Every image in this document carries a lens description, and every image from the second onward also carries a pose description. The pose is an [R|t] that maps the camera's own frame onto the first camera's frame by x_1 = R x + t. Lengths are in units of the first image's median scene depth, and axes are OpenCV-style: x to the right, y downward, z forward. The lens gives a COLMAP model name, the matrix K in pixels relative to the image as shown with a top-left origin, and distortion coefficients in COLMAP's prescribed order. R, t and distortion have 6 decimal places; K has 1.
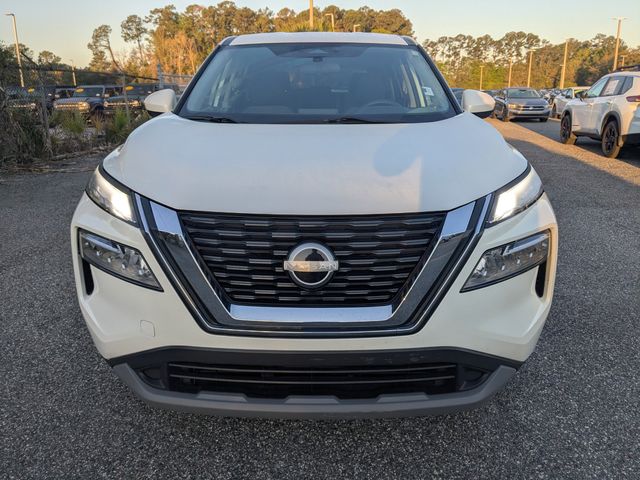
lens RADIAL K [[505.5, 0, 309.0], [0, 505.5, 244.5], [0, 0, 1]] dist [0.044154, -0.081564]
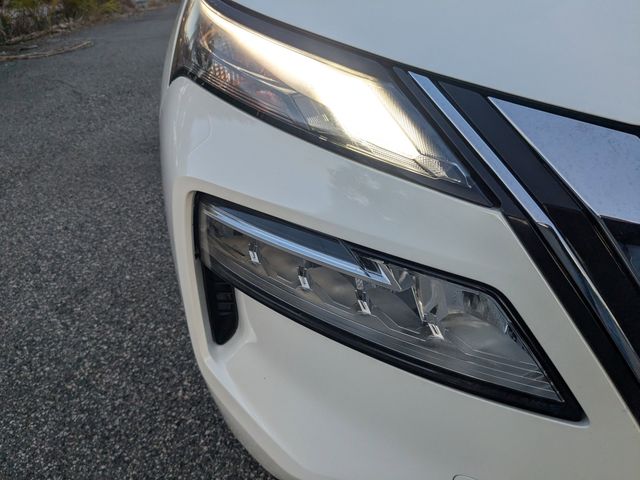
lens RADIAL K [[505.5, 0, 309.0], [0, 505.5, 244.5], [0, 0, 1]] dist [0.044154, -0.081564]
pose [[0.996607, -0.078119, 0.025927, -0.240907], [0.069868, 0.969425, 0.235231, -0.045550], [-0.043510, -0.232622, 0.971594, 0.408283]]
